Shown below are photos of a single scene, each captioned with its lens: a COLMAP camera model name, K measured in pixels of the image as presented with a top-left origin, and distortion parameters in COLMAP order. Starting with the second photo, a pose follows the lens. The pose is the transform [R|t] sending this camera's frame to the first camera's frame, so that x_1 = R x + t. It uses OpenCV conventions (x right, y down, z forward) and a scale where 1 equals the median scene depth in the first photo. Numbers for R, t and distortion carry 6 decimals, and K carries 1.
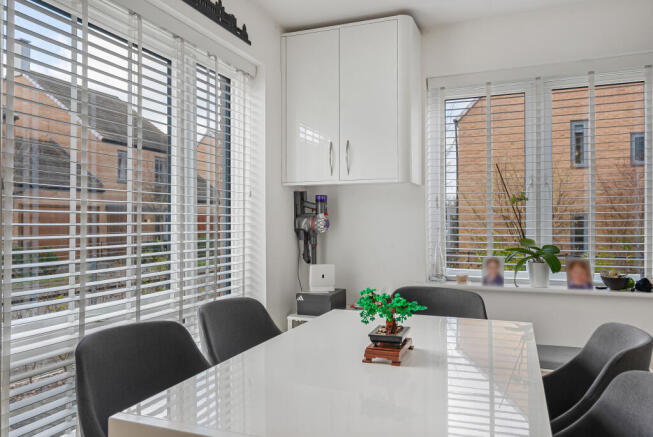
lens RADIAL K [[489.3, 0, 326.4], [0, 489.3, 217.2], [0, 0, 1]] dist [-0.009785, 0.000452]
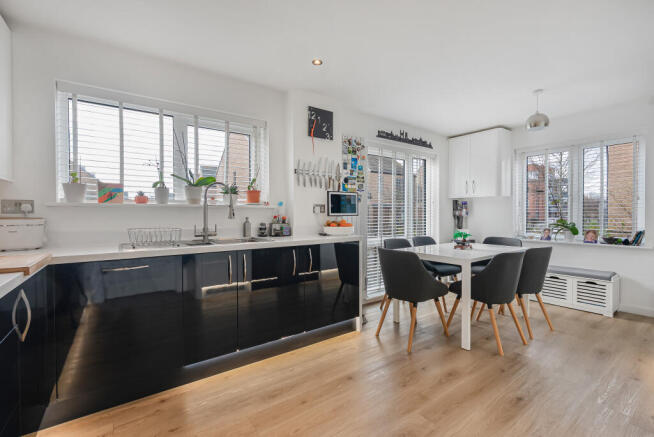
lens RADIAL K [[296.2, 0, 325.4], [0, 296.2, 216.1], [0, 0, 1]] dist [0.000538, 0.000155]
pose [[0.842088, 0.006225, -0.539304, 0.217817], [0.005540, 0.999781, 0.020191, -0.005586], [0.539311, -0.019990, 0.841869, -0.681165]]
